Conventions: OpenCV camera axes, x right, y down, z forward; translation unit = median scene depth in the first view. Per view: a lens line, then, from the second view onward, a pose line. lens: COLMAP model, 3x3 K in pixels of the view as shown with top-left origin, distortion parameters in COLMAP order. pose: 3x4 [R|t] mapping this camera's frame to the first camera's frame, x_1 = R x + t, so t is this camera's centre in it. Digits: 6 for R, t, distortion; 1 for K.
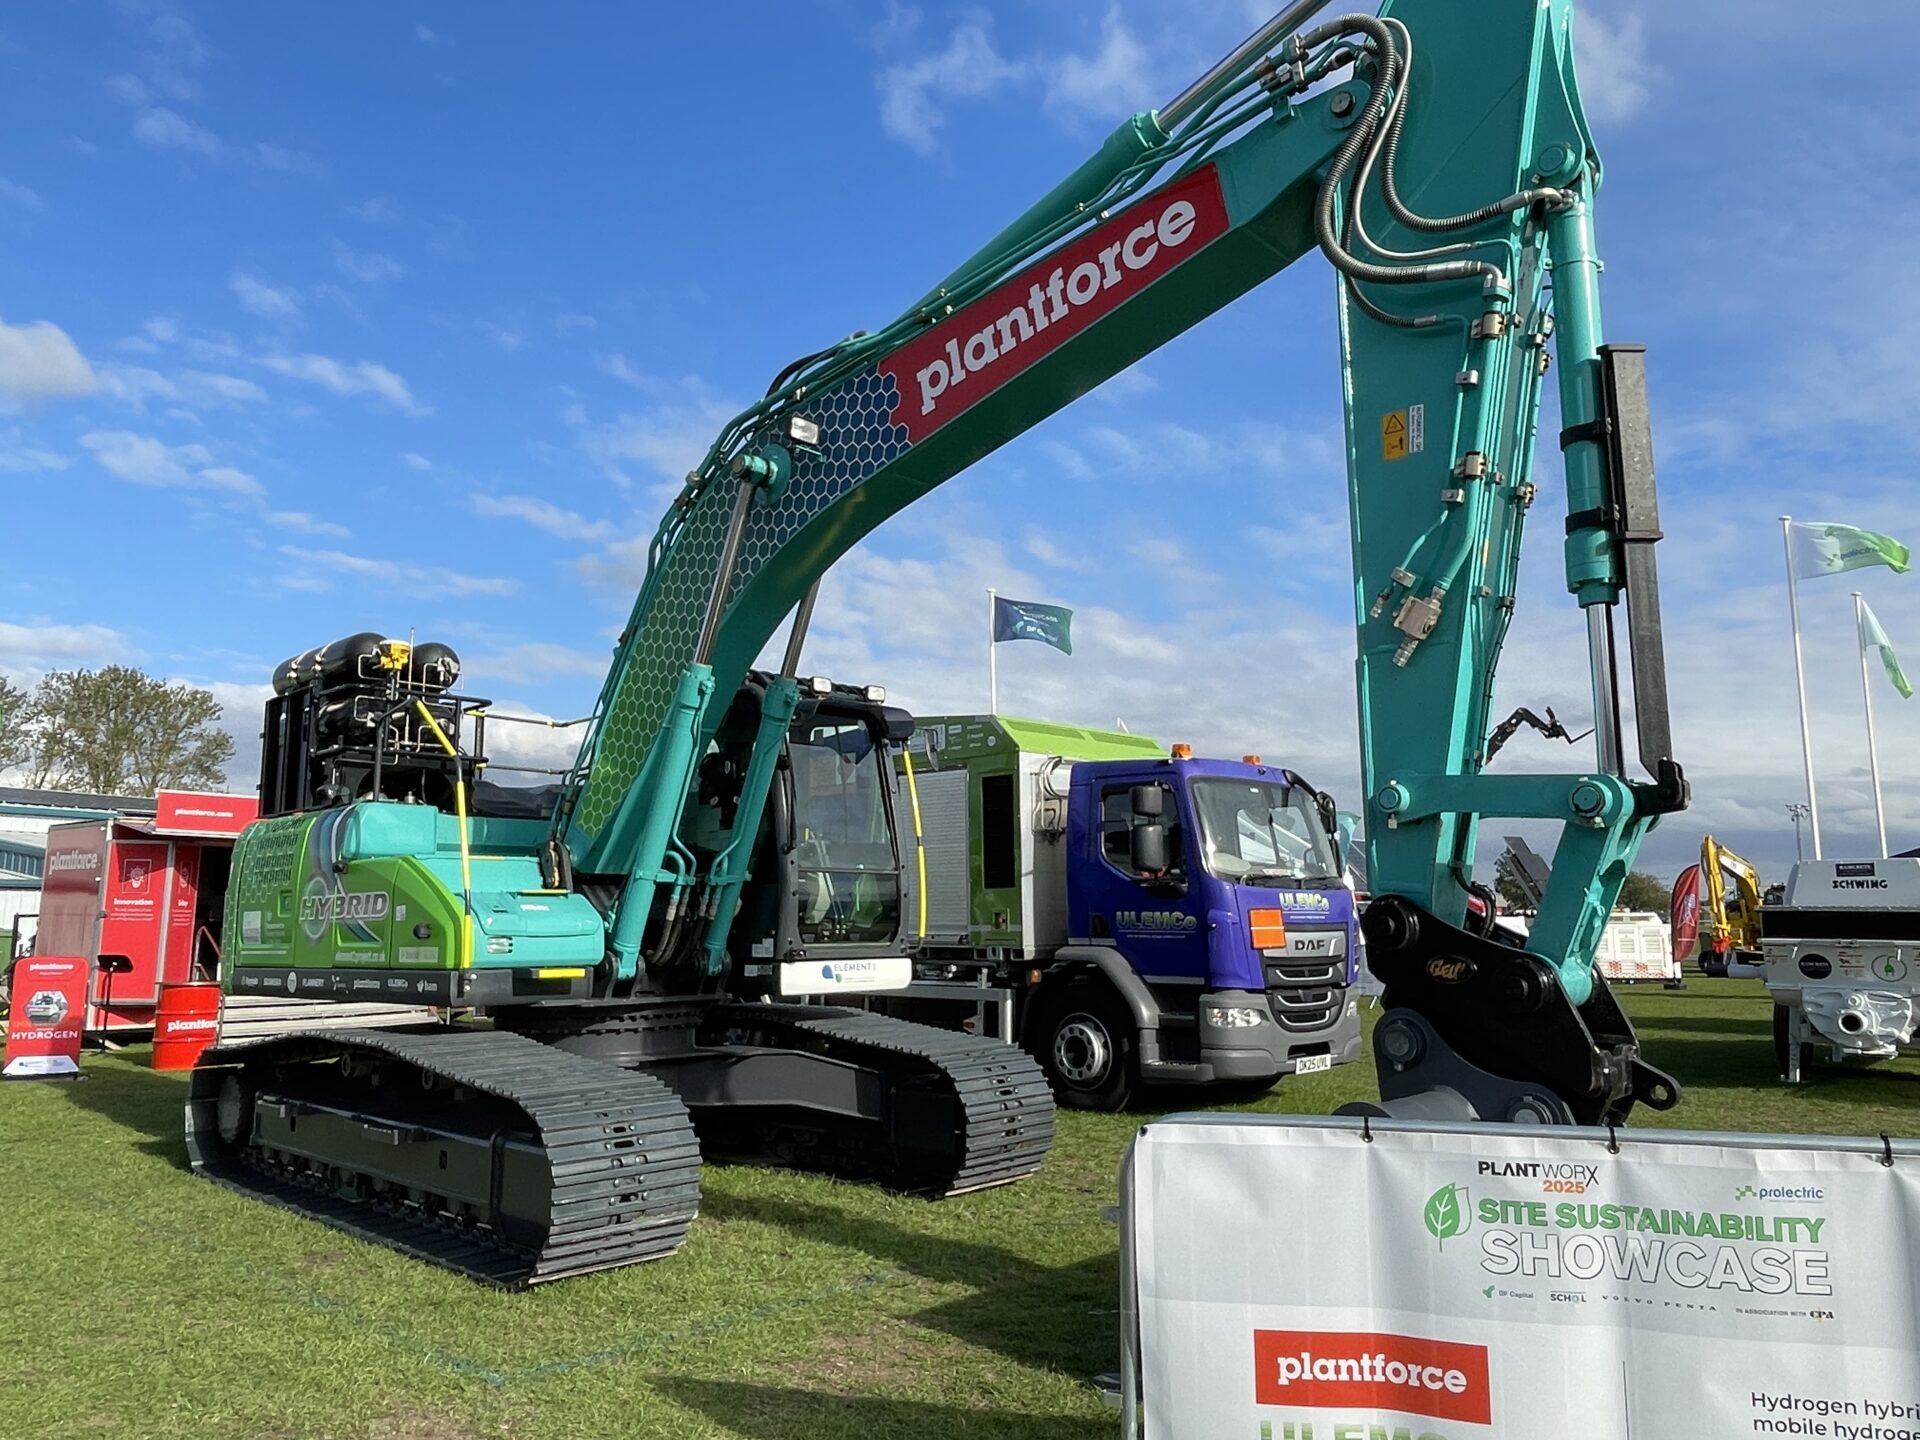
lens RADIAL K [[1355.4, 0, 962.5], [0, 1355.4, 725.6], [0, 0, 1]] dist [-0.005835, 0.002399]
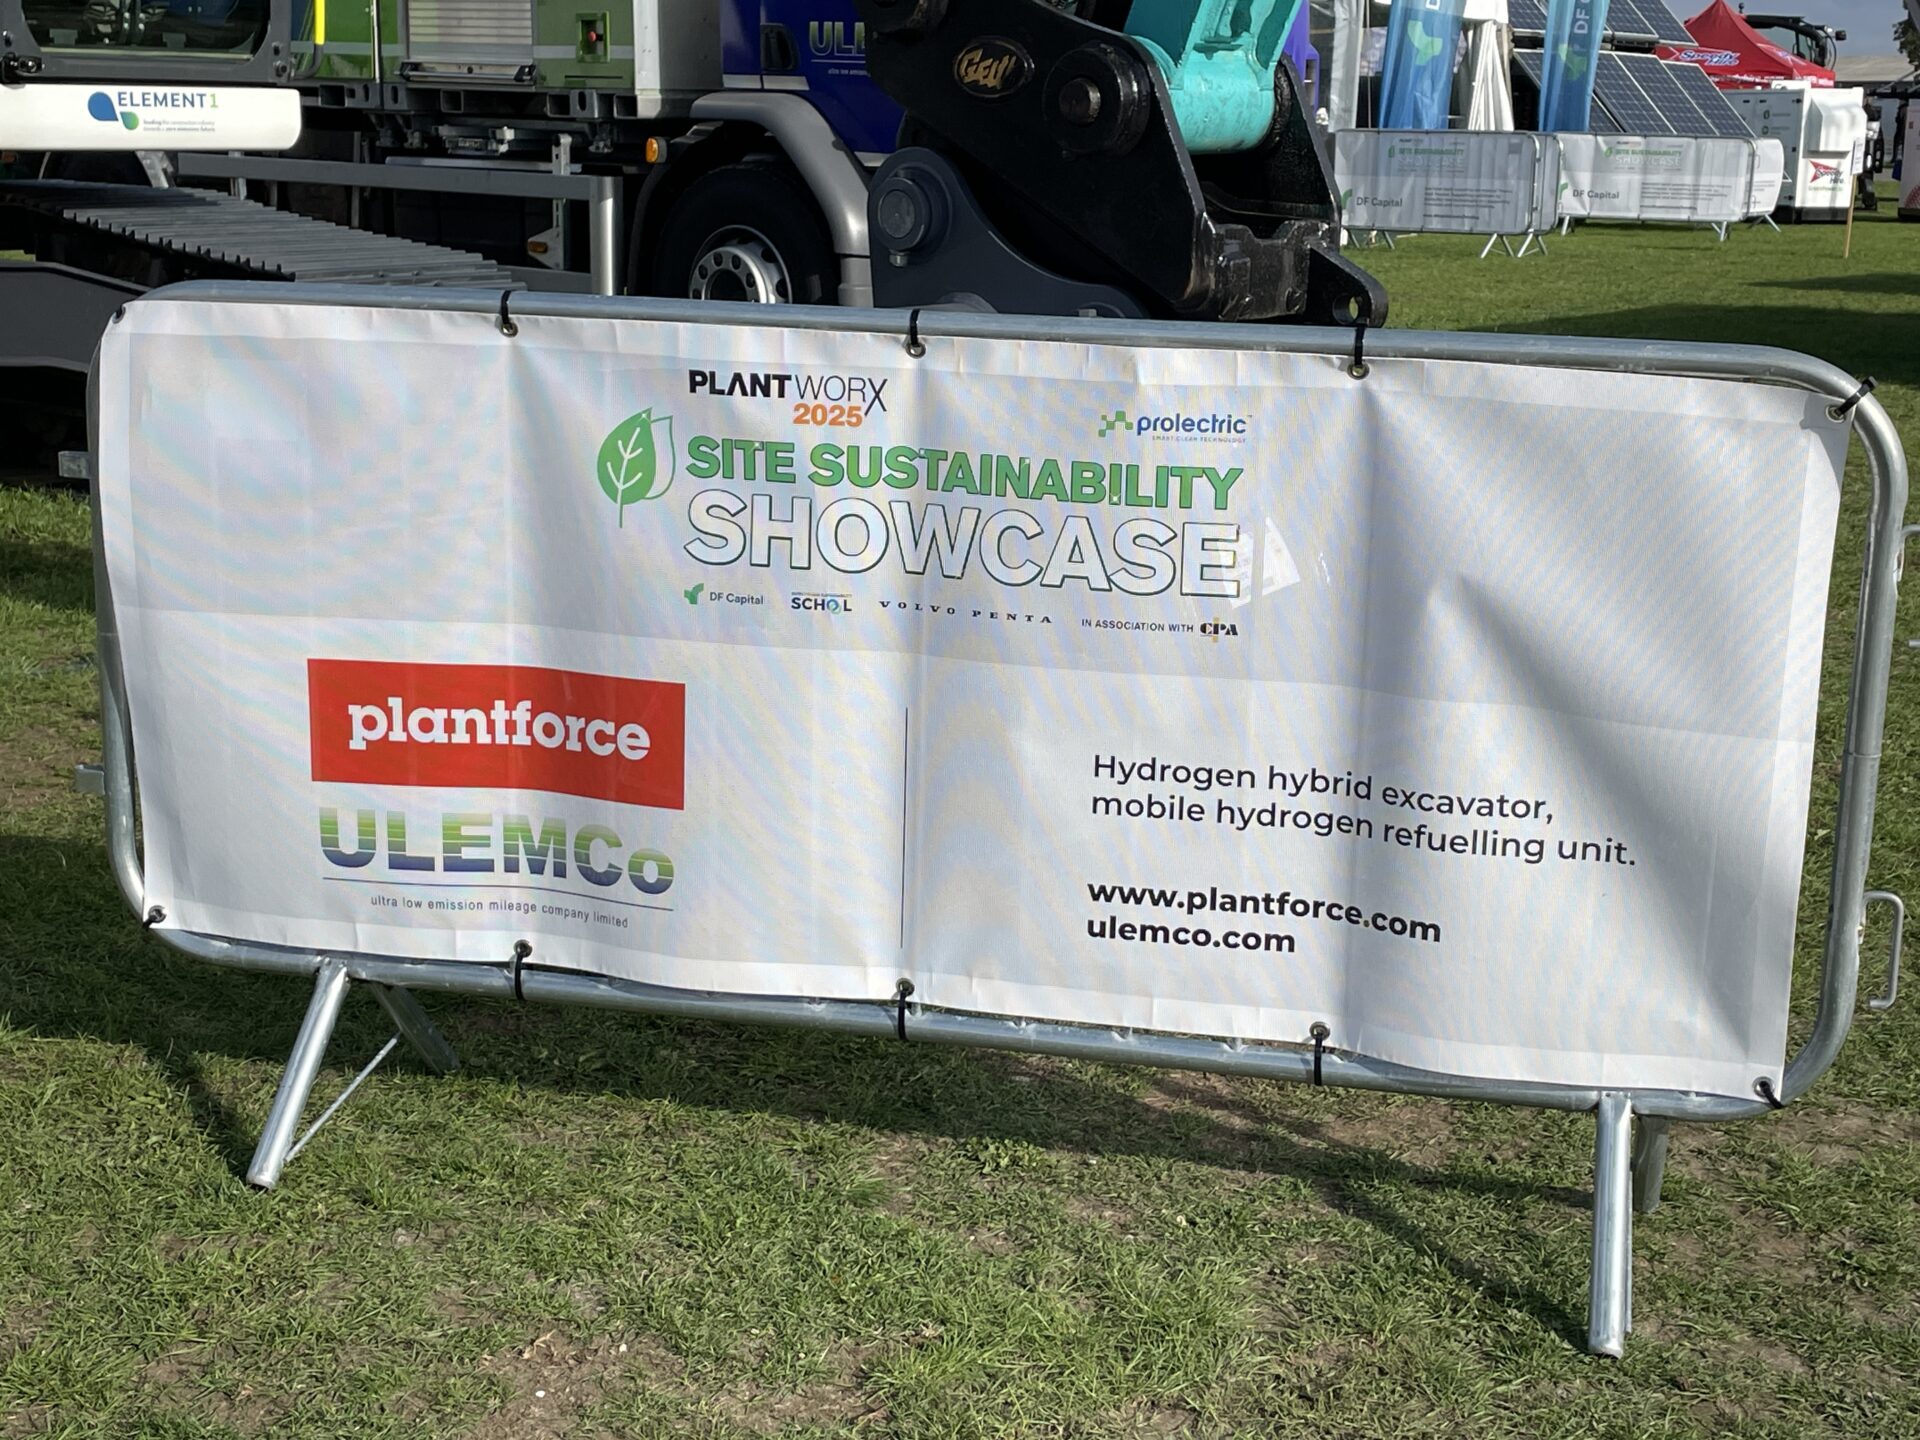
lens RADIAL K [[2711.5, 0, 965.5], [0, 2711.5, 720.4], [0, 0, 1]] dist [0.066324, 0.000000]
pose [[0.998393, 0.009627, 0.055852, 0.431814], [-0.029168, 0.932214, 0.360730, 0.055784], [-0.048593, -0.361779, 0.930996, -0.073598]]
